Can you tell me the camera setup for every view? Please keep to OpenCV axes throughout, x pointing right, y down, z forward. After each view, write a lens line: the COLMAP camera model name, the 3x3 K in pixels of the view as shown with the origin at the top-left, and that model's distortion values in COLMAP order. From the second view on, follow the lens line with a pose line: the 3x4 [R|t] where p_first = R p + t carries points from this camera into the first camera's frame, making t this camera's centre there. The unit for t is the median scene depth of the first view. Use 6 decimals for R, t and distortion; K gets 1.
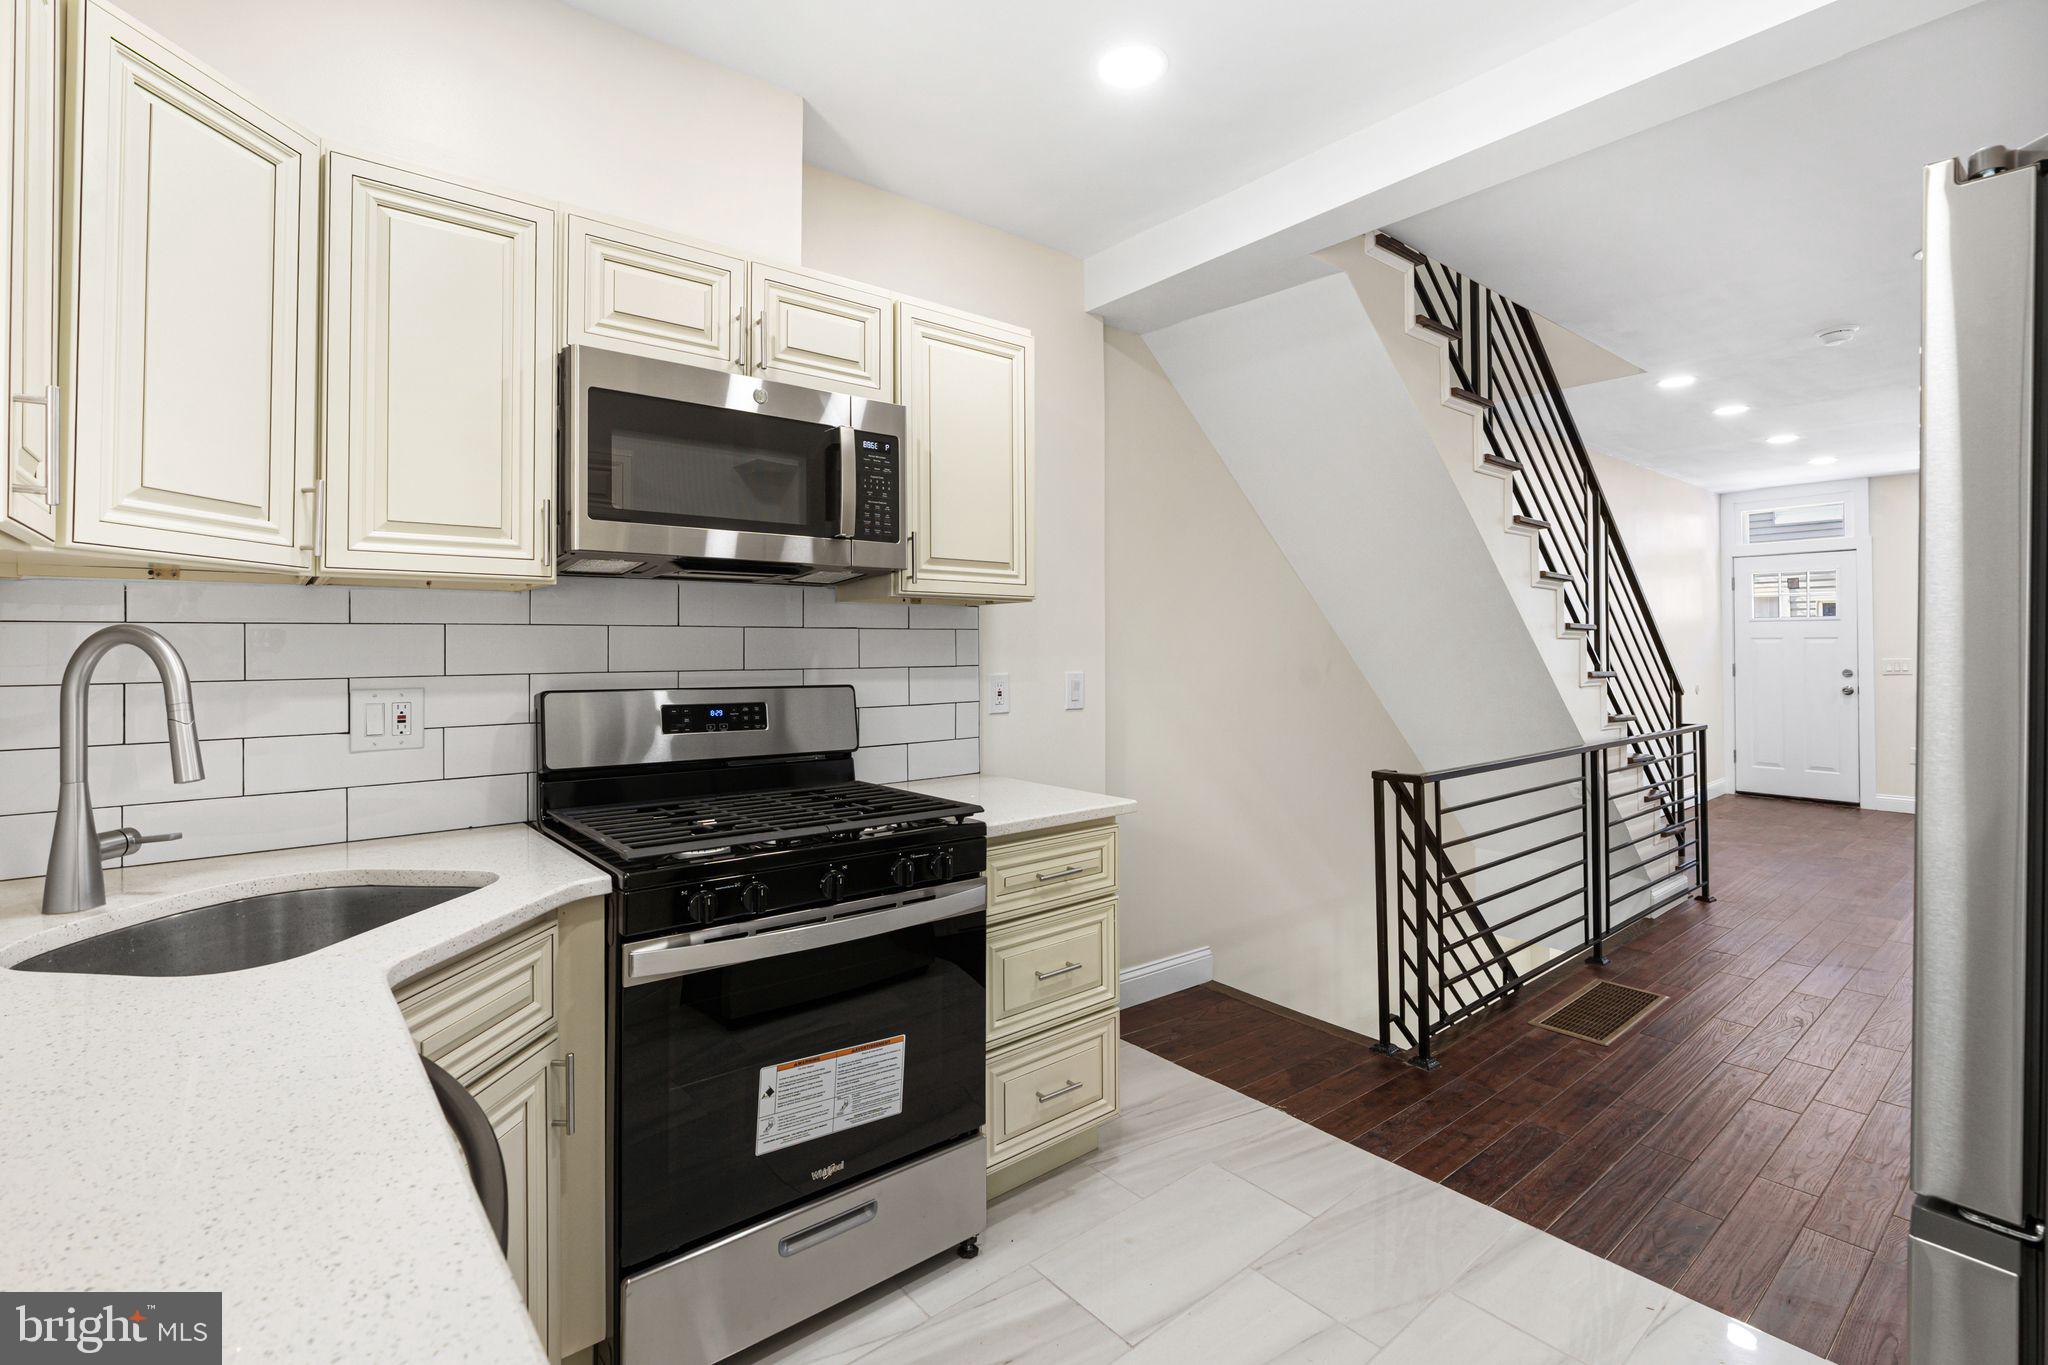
lens RADIAL K [[926.3, 0, 1017.8], [0, 926.3, 638.0], [0, 0, 1]] dist [-0.012311, 0.003166]
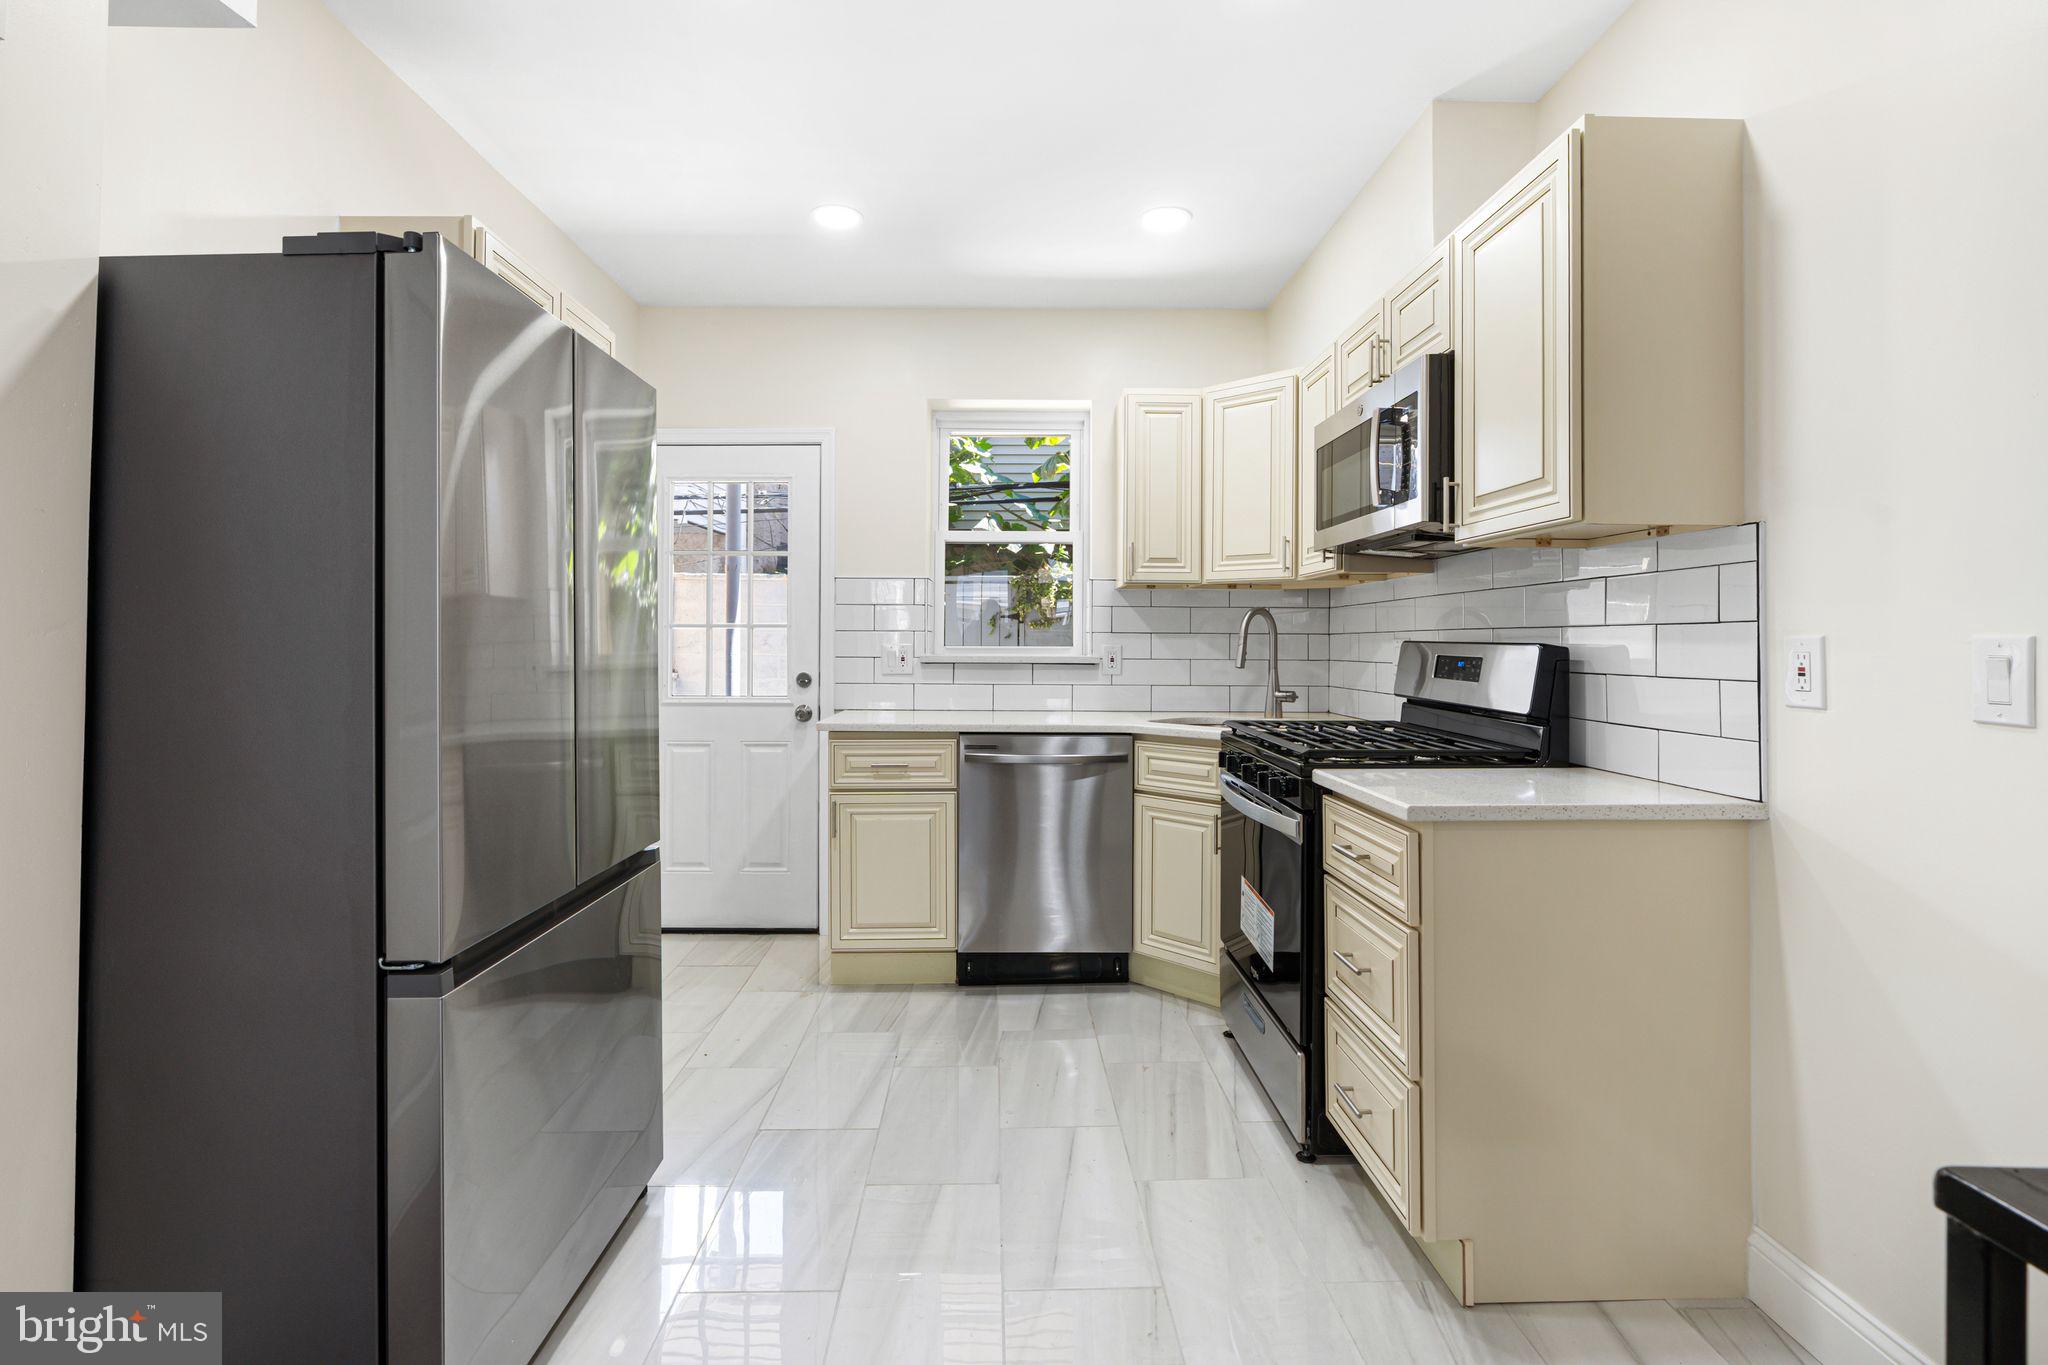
lens RADIAL K [[926.3, 0, 1014.0], [0, 926.3, 623.2], [0, 0, 1]] dist [-0.012311, 0.003166]
pose [[-0.613911, -0.014111, -0.789249, 0.940796], [0.006844, 0.999707, -0.023197, 0.054330], [0.789345, -0.019642, -0.613635, 1.293966]]
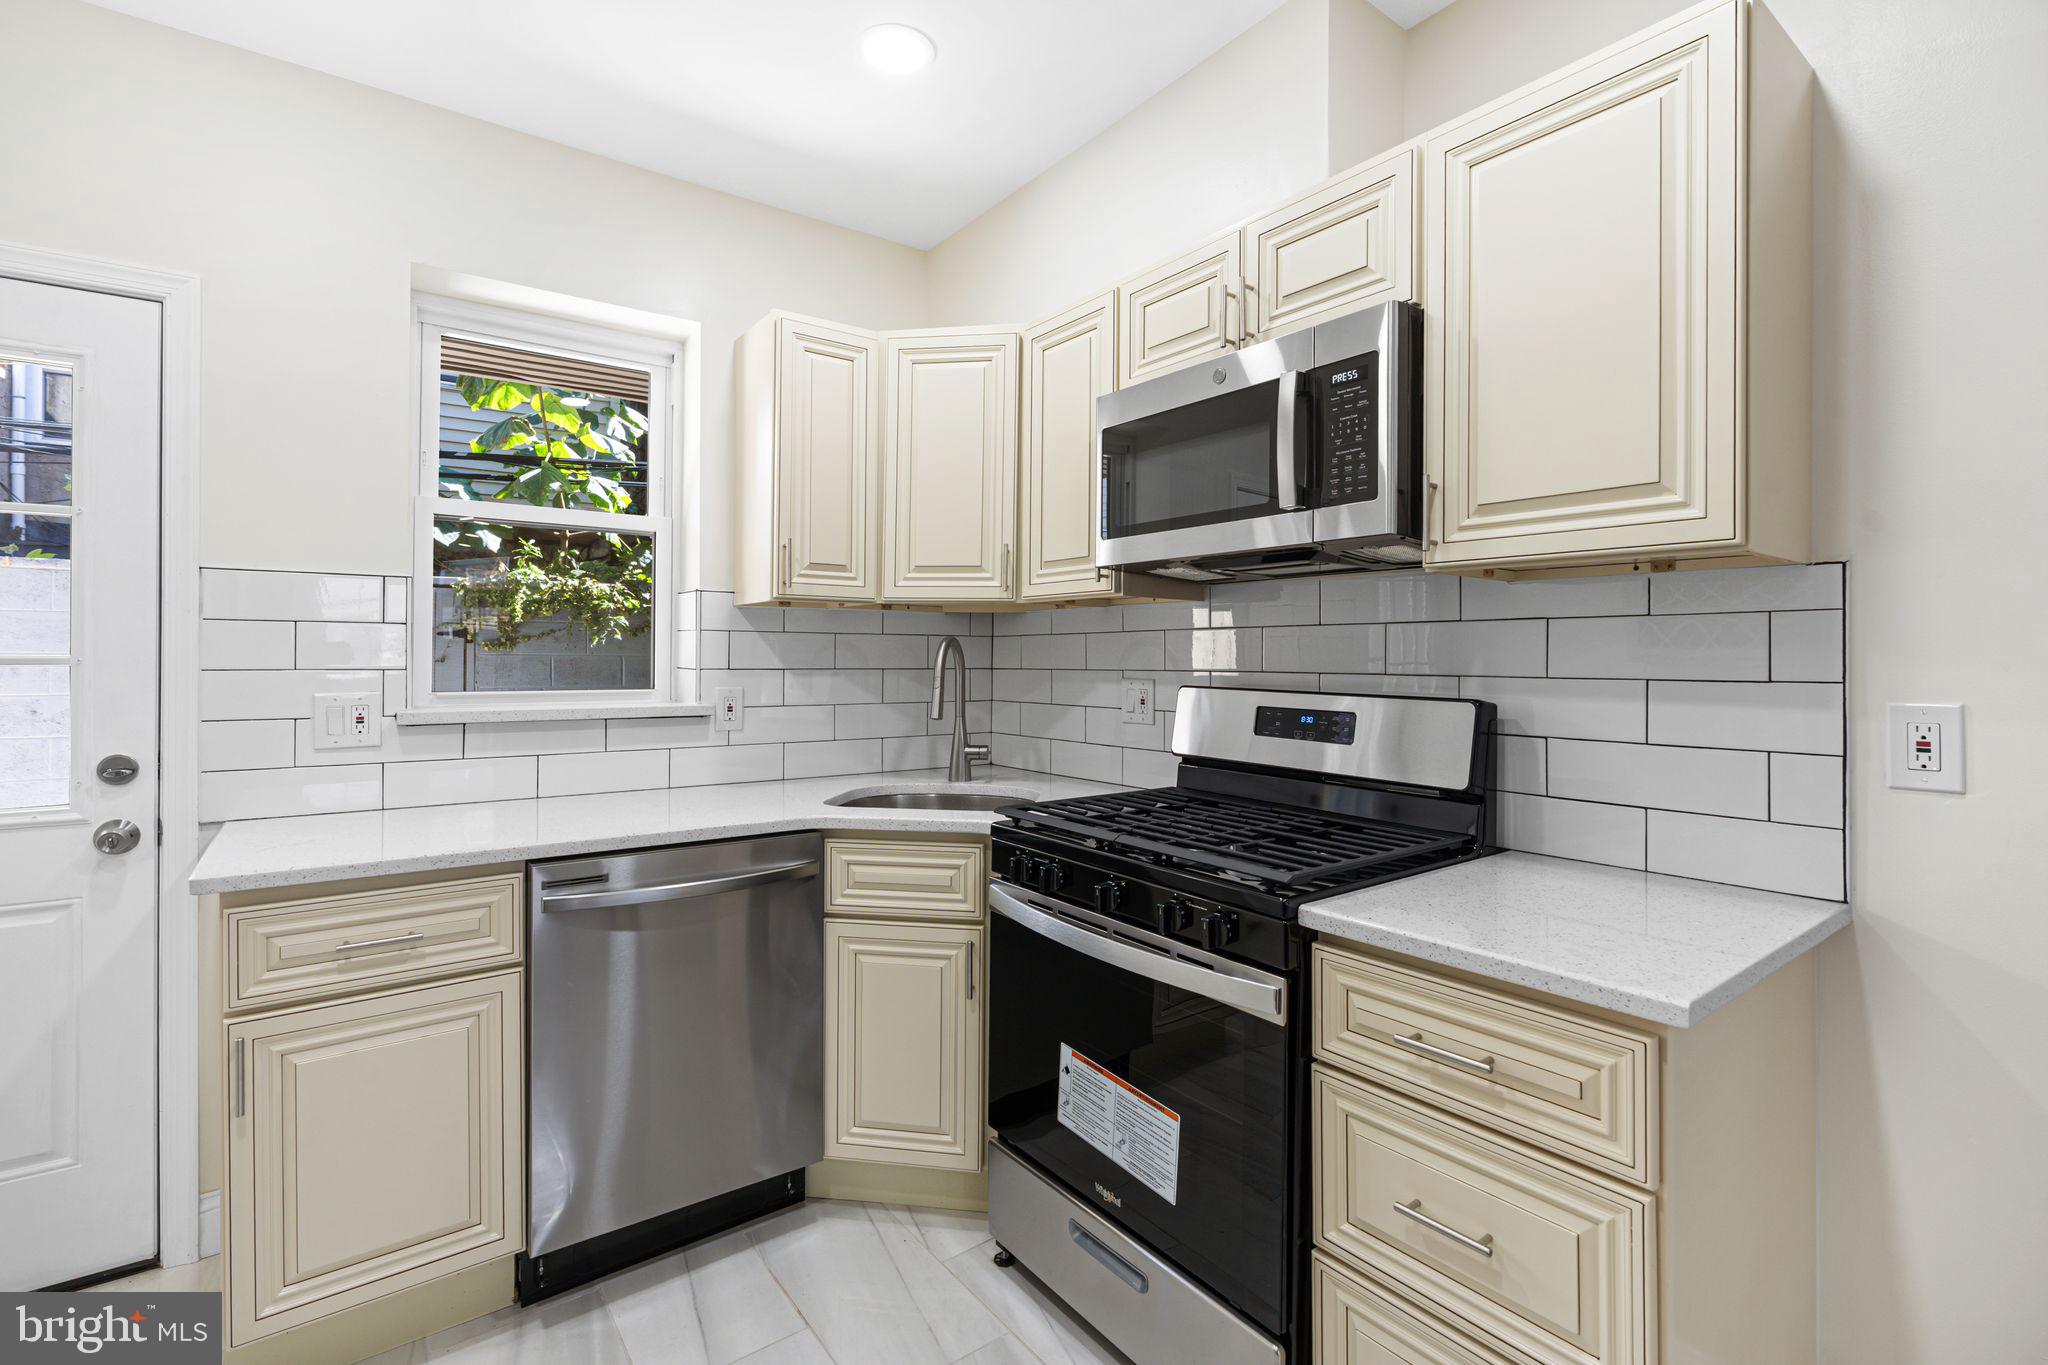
lens RADIAL K [[926.3, 0, 1003.6], [0, 926.3, 652.4], [0, 0, 1]] dist [-0.012311, 0.003166]
pose [[-0.054215, -0.001307, -0.998528, 0.609580], [0.008057, 0.999966, -0.001747, 0.014579], [0.998497, -0.008140, -0.054203, 0.768529]]
